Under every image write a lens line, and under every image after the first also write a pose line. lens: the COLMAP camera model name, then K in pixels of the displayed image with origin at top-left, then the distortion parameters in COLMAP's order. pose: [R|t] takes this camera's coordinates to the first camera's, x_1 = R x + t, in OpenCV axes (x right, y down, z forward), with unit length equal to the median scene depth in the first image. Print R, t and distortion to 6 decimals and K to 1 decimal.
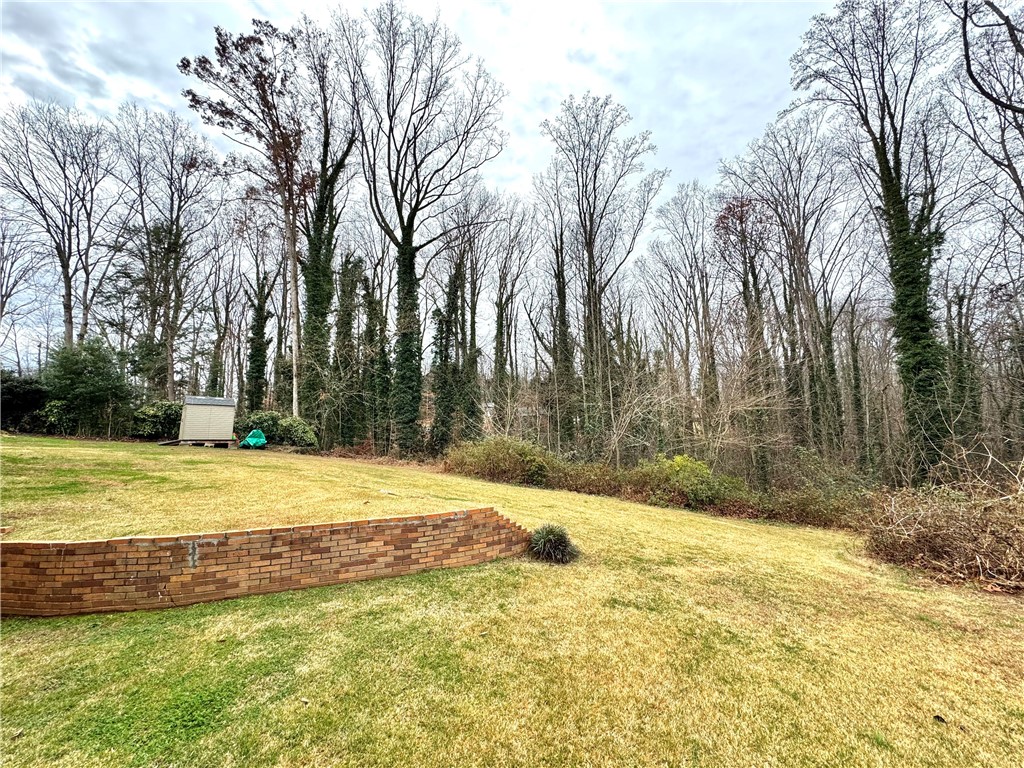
lens RADIAL K [[409.3, 0, 507.0], [0, 409.3, 382.9], [0, 0, 1]] dist [-0.004071, 0.000574]
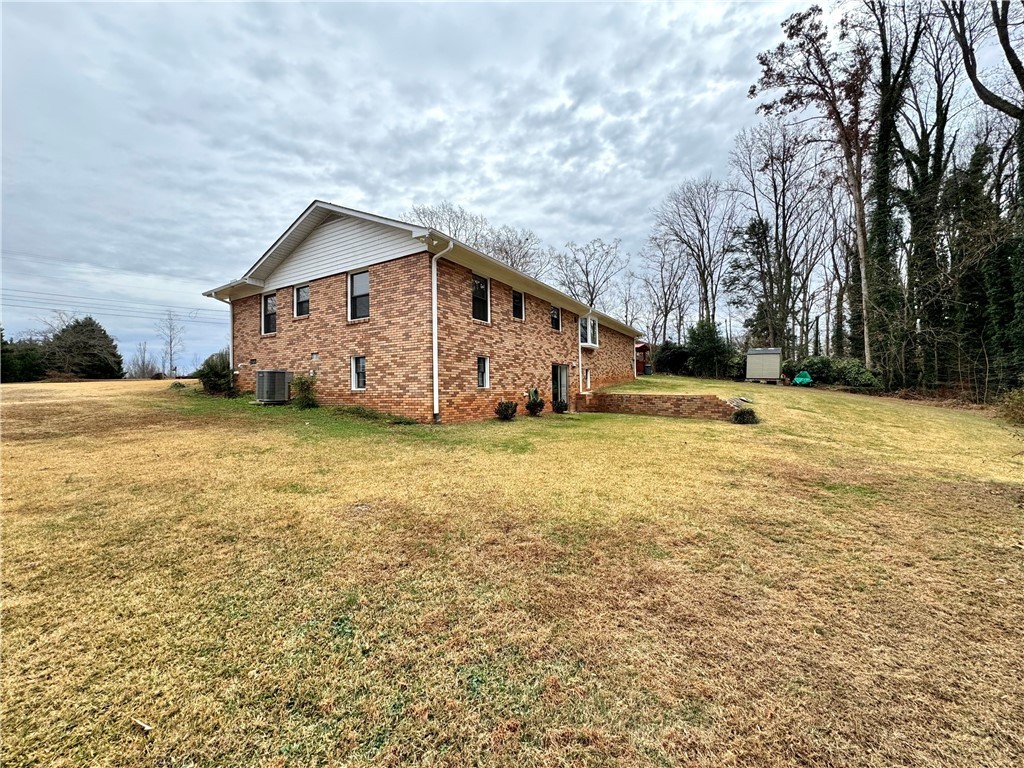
lens RADIAL K [[409.3, 0, 507.0], [0, 409.3, 382.9], [0, 0, 1]] dist [-0.004071, 0.000574]
pose [[0.165553, 0.007436, -0.986173, 1.855062], [0.109449, 0.993656, 0.025866, 0.073618], [0.980109, -0.112218, 0.163689, -0.370186]]
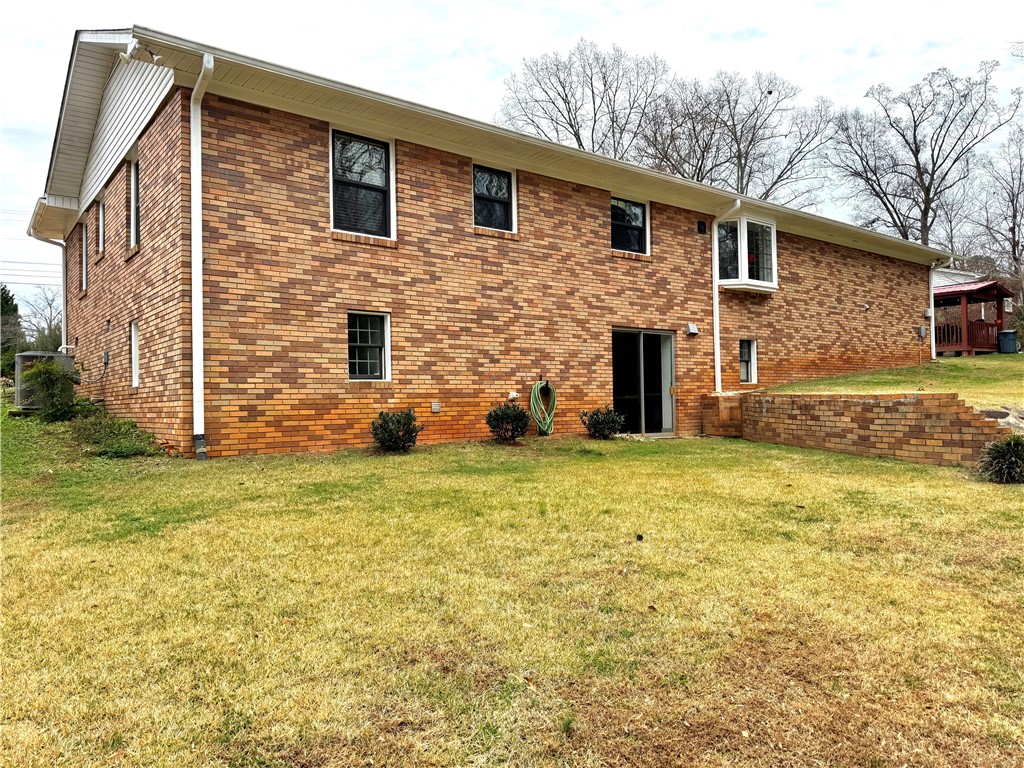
lens RADIAL K [[712.6, 0, 508.3], [0, 712.6, 386.2], [0, 0, 1]] dist [0.107787, -0.123564]
pose [[-0.193497, 0.012912, -0.981016, 1.349122], [0.122709, 0.992380, -0.011142, 0.214126], [0.973397, -0.122536, -0.193607, 0.509531]]
